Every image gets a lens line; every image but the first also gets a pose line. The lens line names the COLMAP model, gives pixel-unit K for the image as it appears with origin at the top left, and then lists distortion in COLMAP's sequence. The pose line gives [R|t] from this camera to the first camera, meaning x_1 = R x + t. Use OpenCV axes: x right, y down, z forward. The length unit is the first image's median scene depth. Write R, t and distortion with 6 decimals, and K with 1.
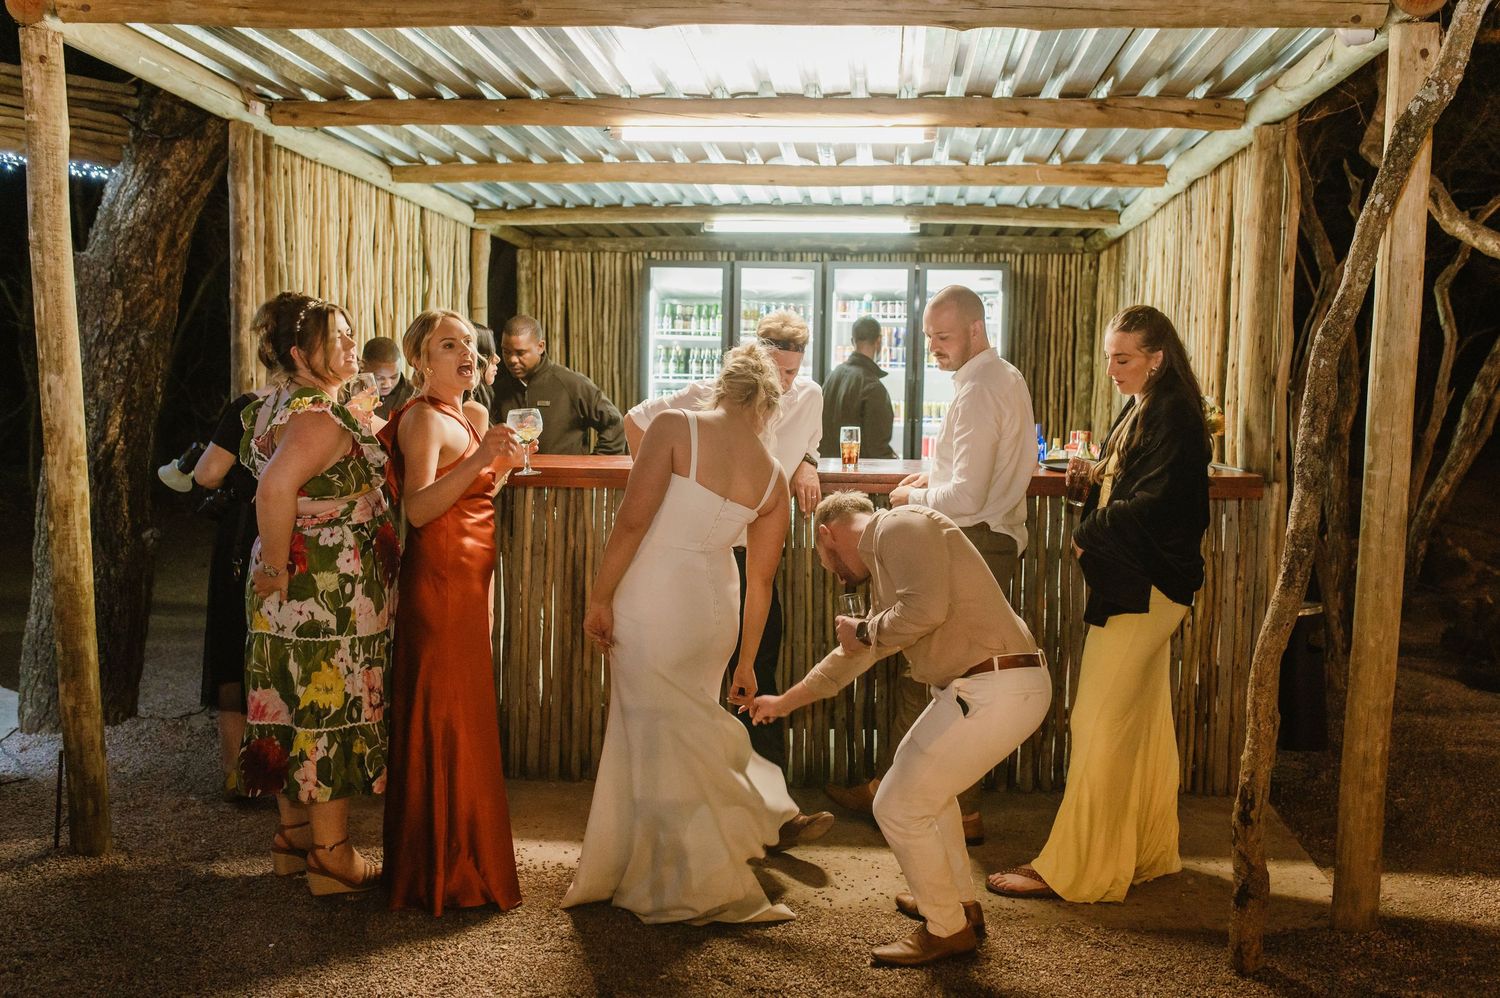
lens RADIAL K [[1428.7, 0, 747.6], [0, 1428.7, 503.6], [0, 0, 1]] dist [0.039543, 0.000000]
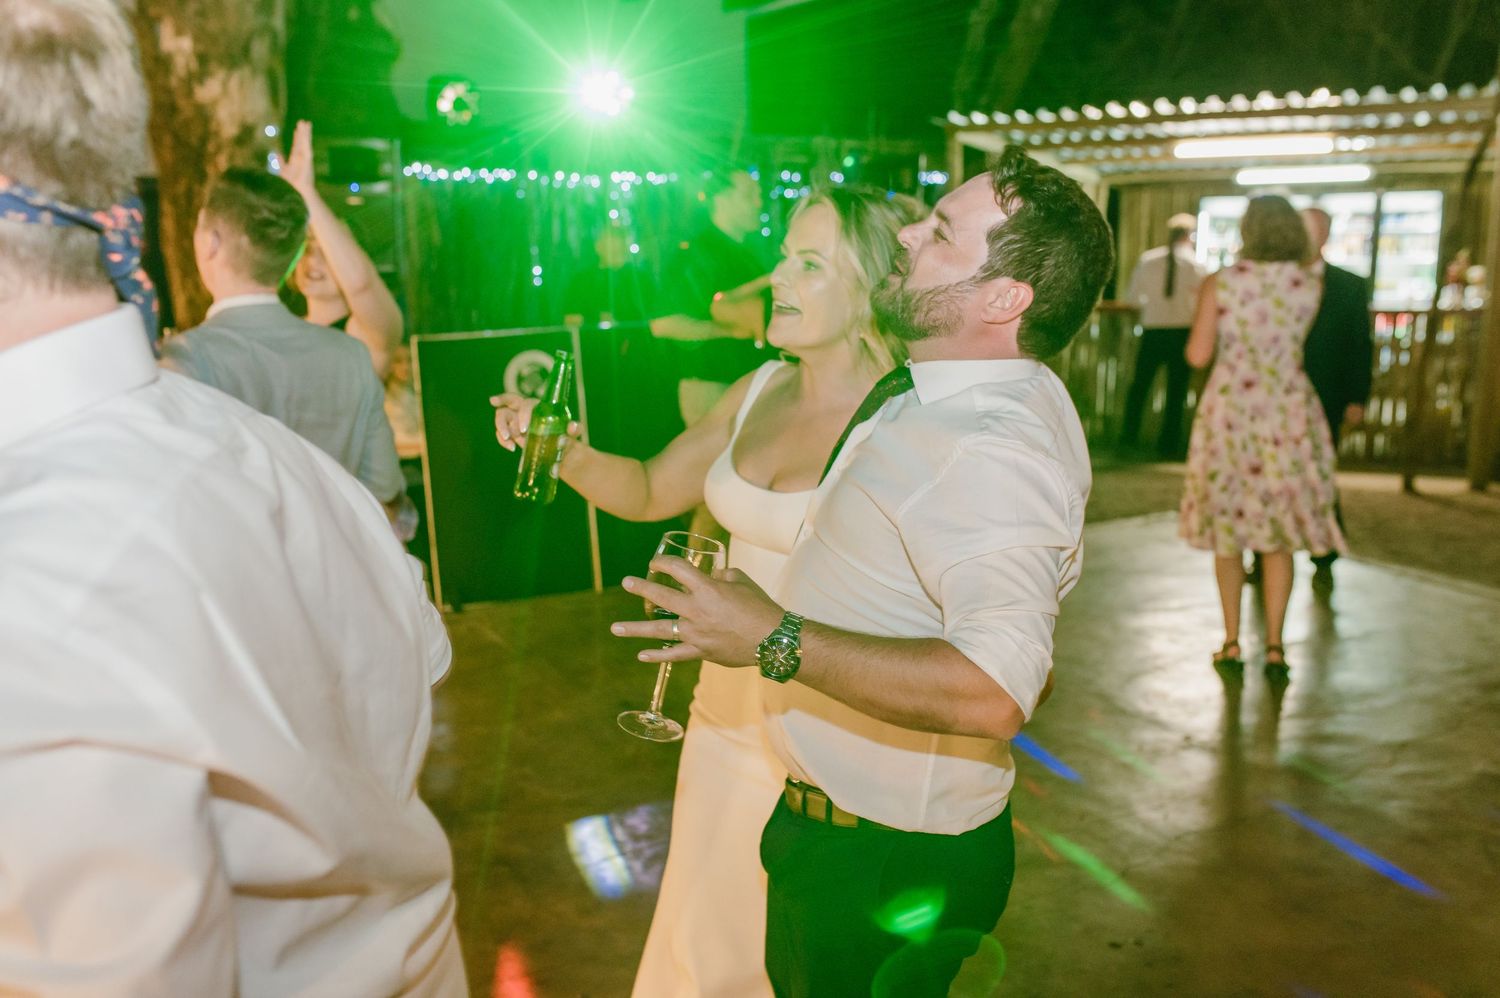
lens RADIAL K [[1428.7, 0, 753.0], [0, 1428.7, 490.9], [0, 0, 1]] dist [0.039543, 0.000000]
pose [[0.925343, 0.047170, -0.376185, 0.101576], [-0.025471, 0.997723, 0.062451, 0.085587], [0.378274, -0.048207, 0.924438, -0.808597]]
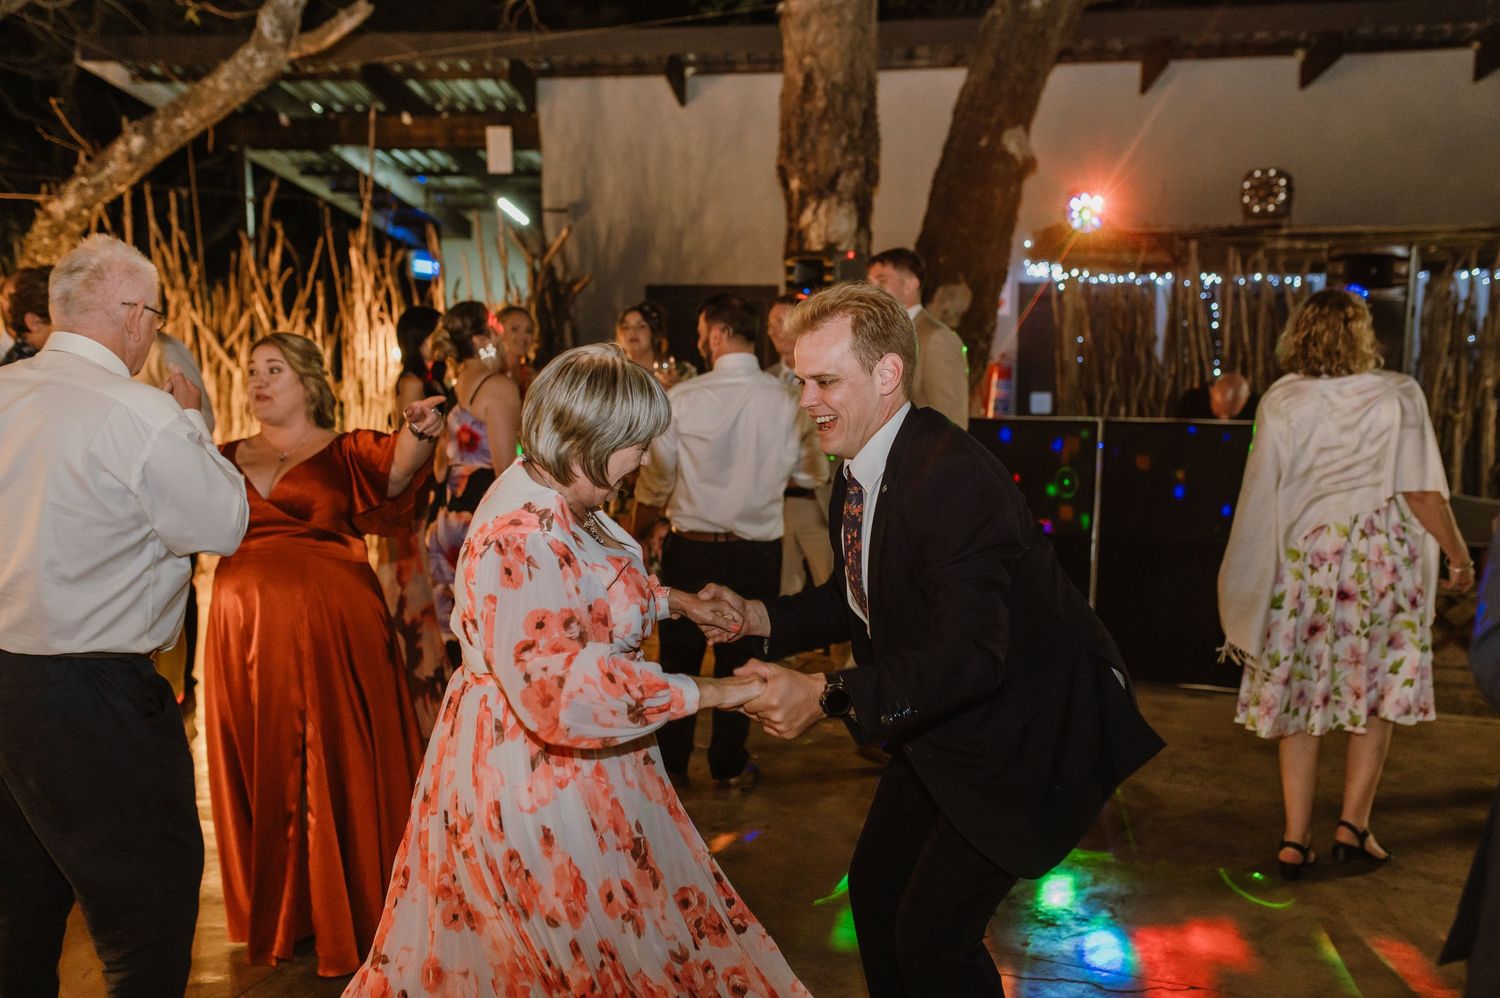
lens RADIAL K [[1428.7, 0, 756.2], [0, 1428.7, 486.2], [0, 0, 1]] dist [0.039543, 0.000000]
pose [[0.290908, 0.087186, -0.952770, 0.480793], [-0.121305, 0.991164, 0.053661, 0.058492], [0.949030, 0.099965, 0.298914, -0.484278]]
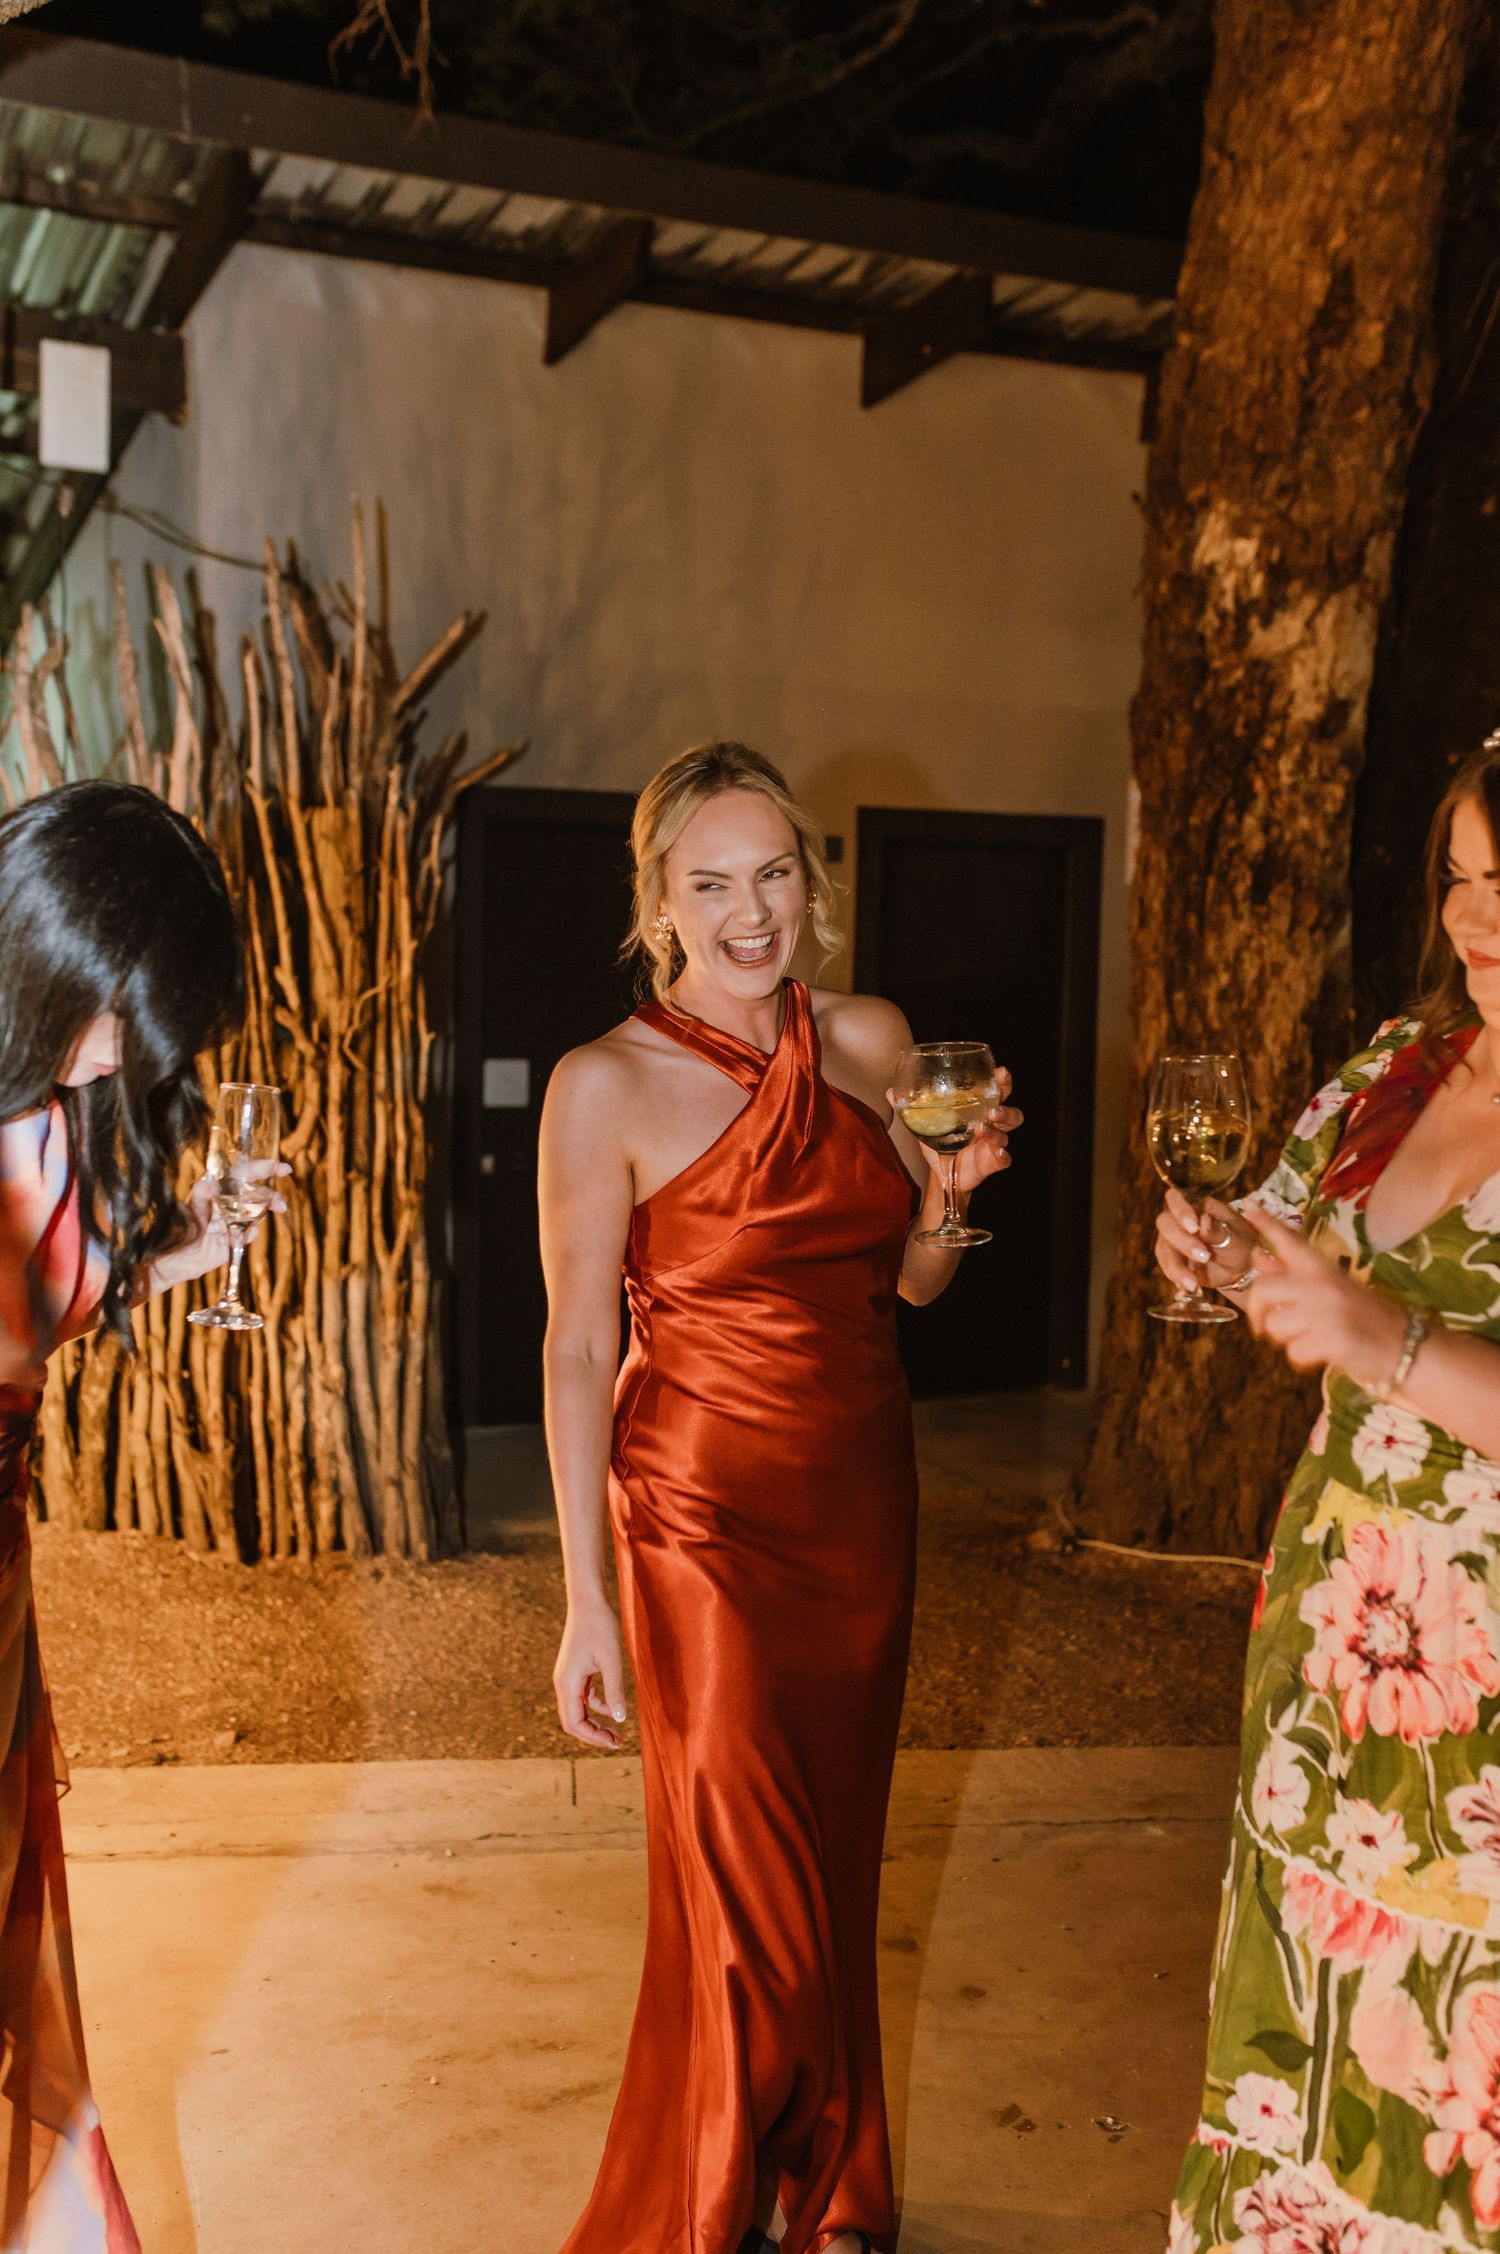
lens RADIAL K [[2146.8, 0, 767.4], [0, 2146.8, 1130.4], [0, 0, 1]] dist [0.039543, 0.000000]
pose [[0.731966, 0.068425, -0.677897, -0.168754], [-0.104514, 0.994445, -0.012473, 0.087120], [0.673278, 0.079979, 0.735051, -0.717405]]
